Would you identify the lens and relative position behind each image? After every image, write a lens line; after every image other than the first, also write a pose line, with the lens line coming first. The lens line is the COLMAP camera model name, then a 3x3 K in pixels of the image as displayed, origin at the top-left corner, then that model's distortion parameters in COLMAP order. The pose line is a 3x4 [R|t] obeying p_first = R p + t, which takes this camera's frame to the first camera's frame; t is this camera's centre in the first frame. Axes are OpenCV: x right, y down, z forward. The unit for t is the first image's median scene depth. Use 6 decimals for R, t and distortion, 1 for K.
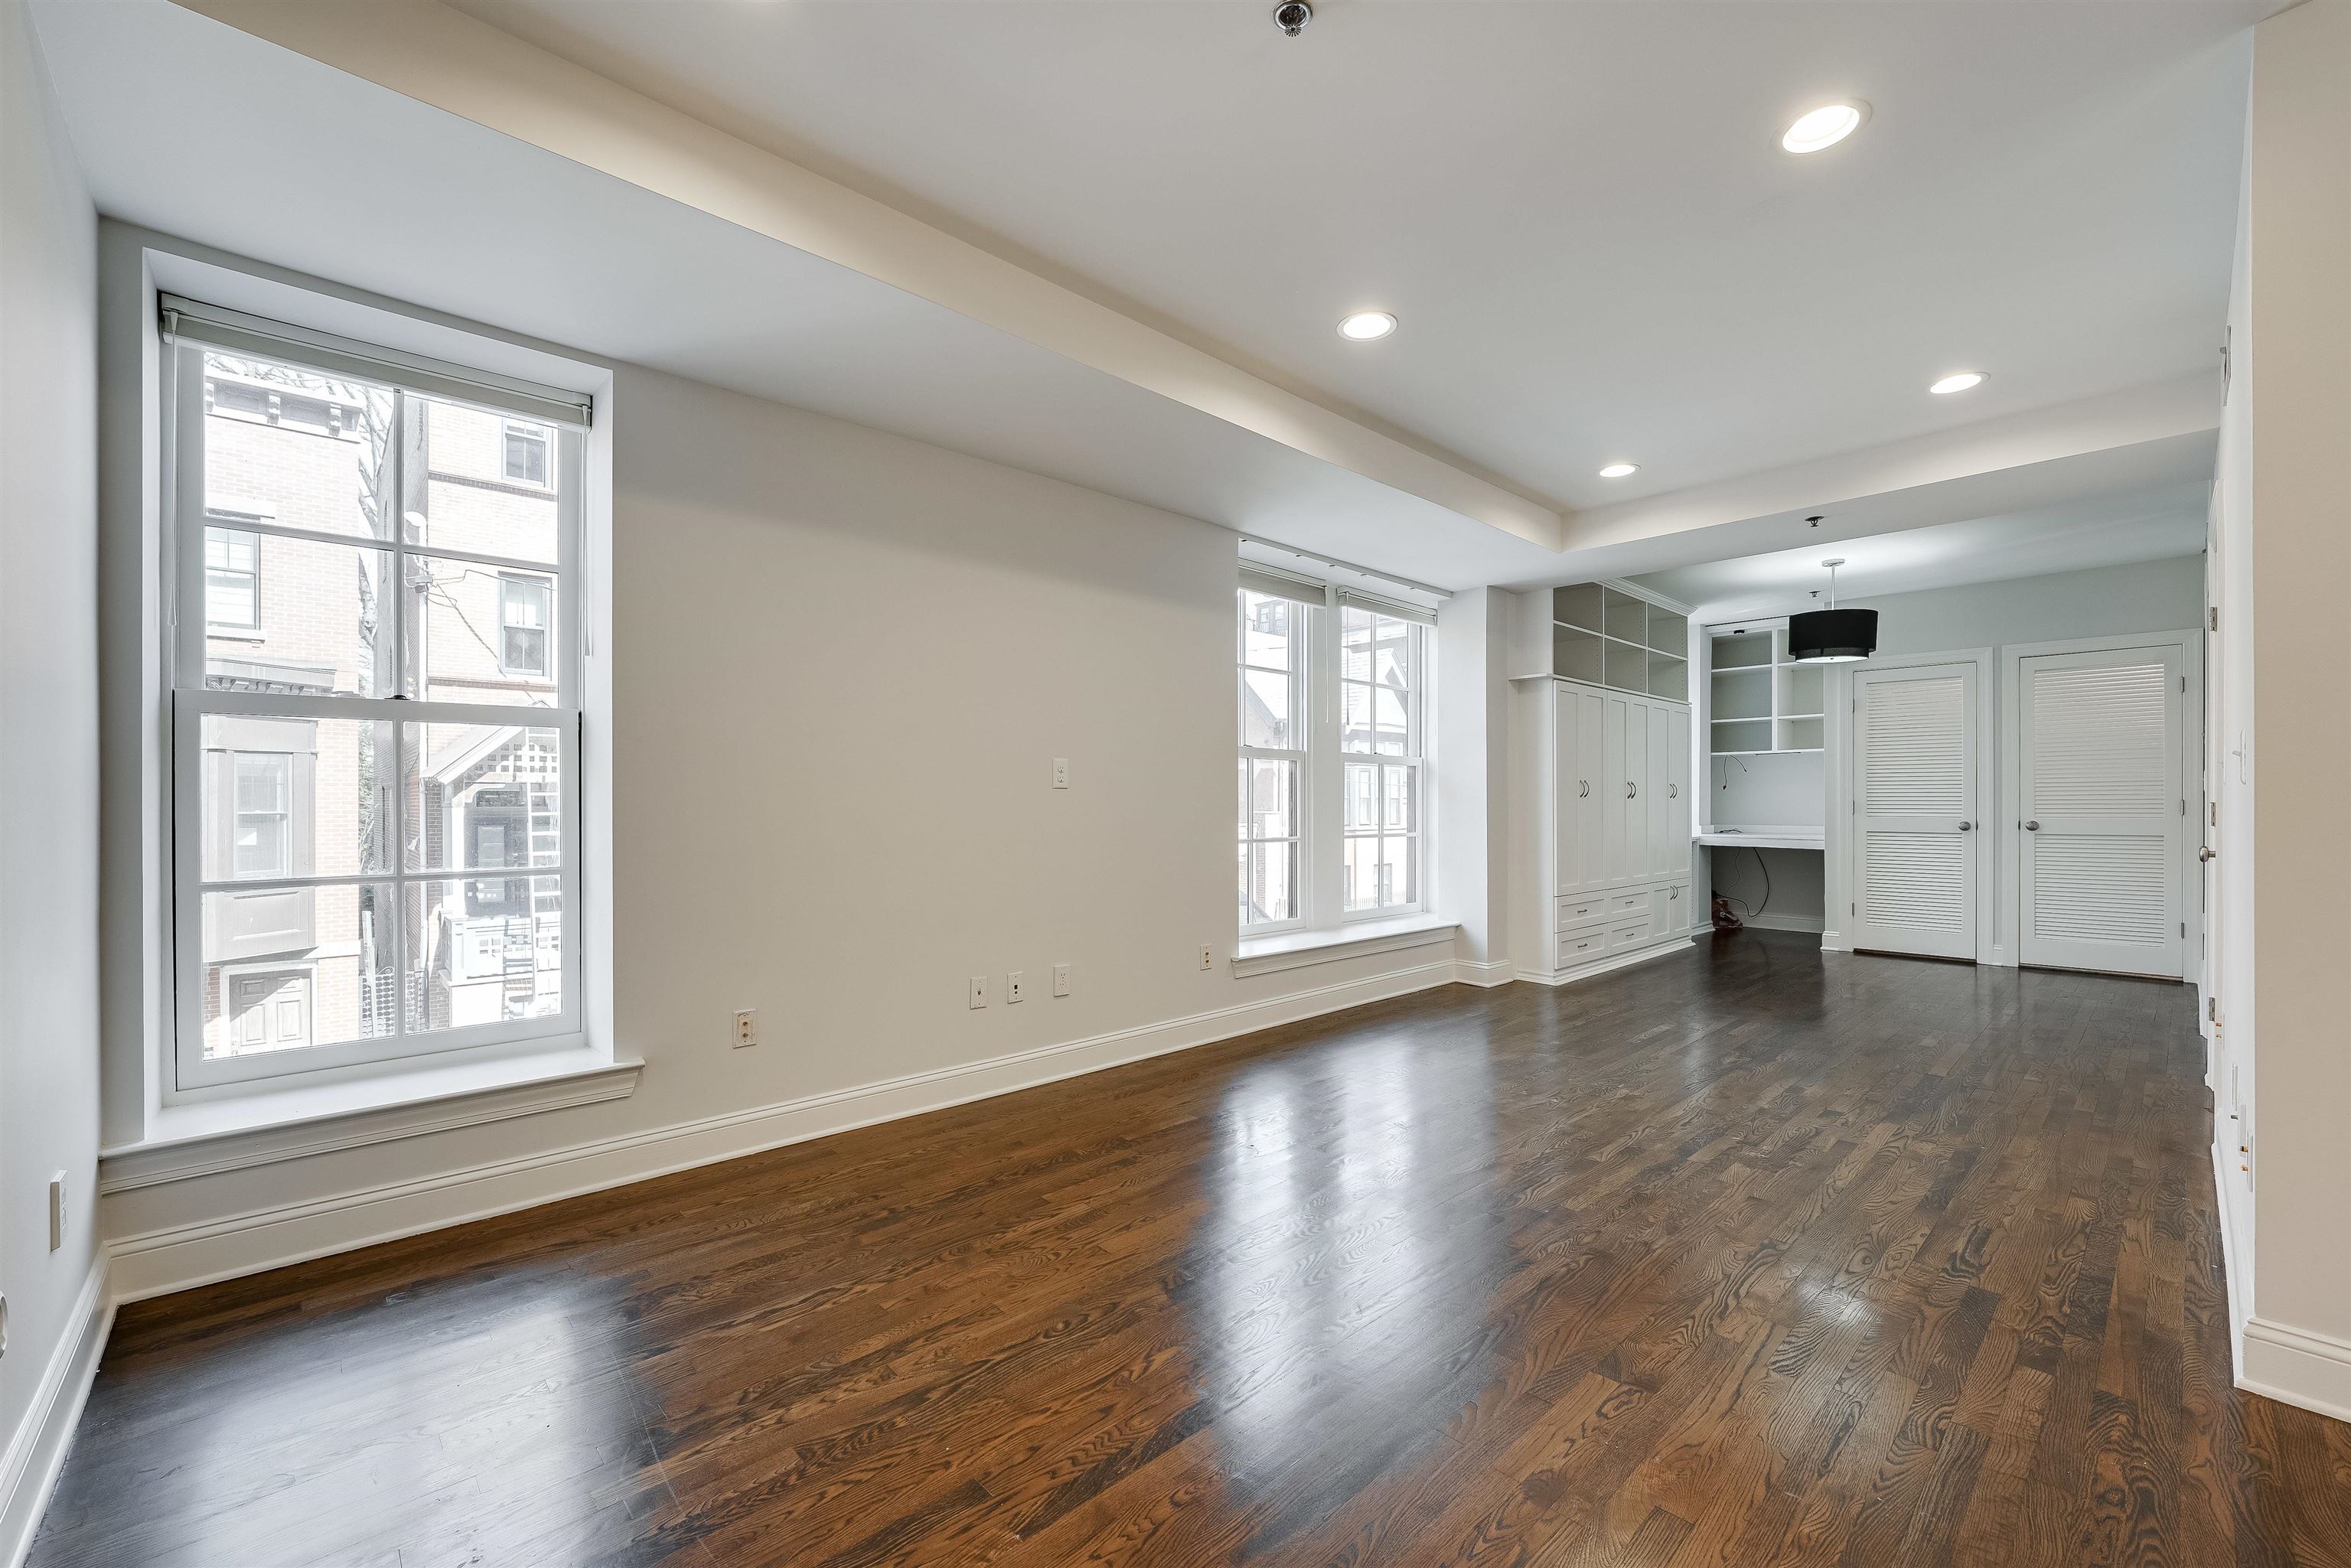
lens RADIAL K [[955.5, 0, 1187.3], [0, 955.5, 804.4], [0, 0, 1]] dist [-0.014688, 0.004398]
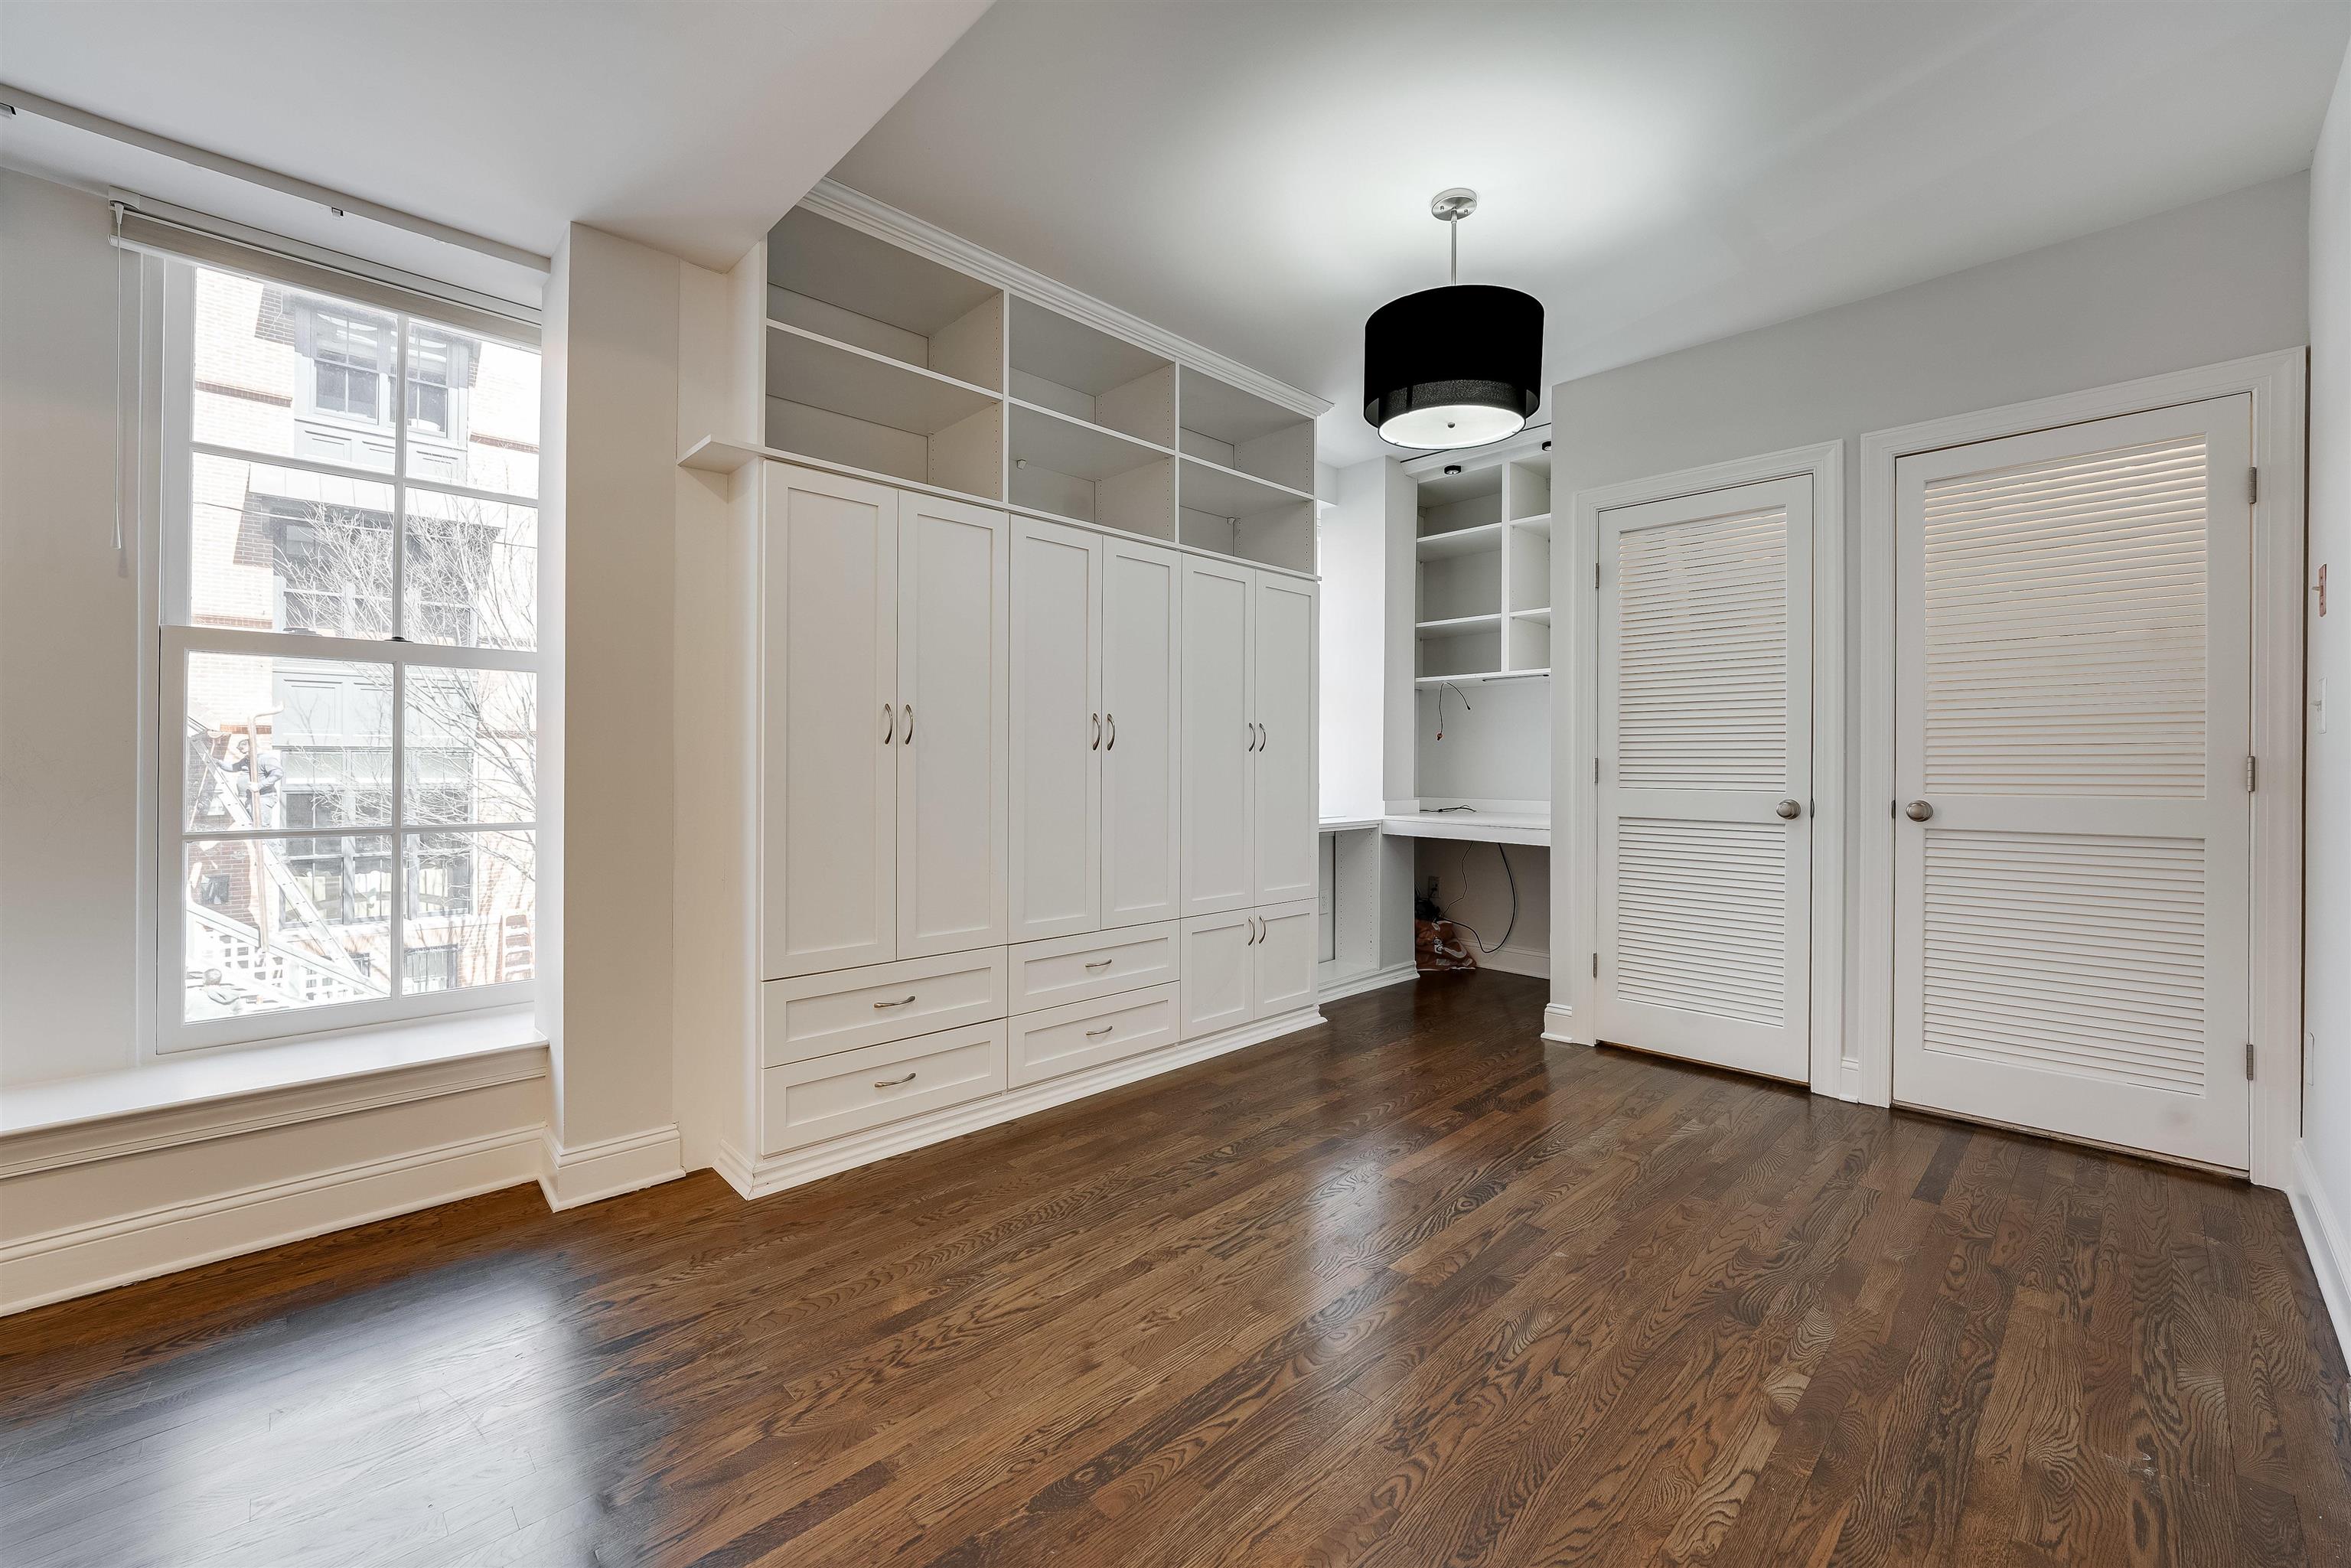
lens RADIAL K [[952.0, 0, 1184.1], [0, 952.0, 762.5], [0, 0, 1]] dist [-0.015081, 0.003911]
pose [[0.999822, 0.005557, 0.018037, 0.754323], [-0.005510, 0.999981, -0.002630, 0.002412], [-0.018052, 0.002530, 0.999834, 0.781839]]
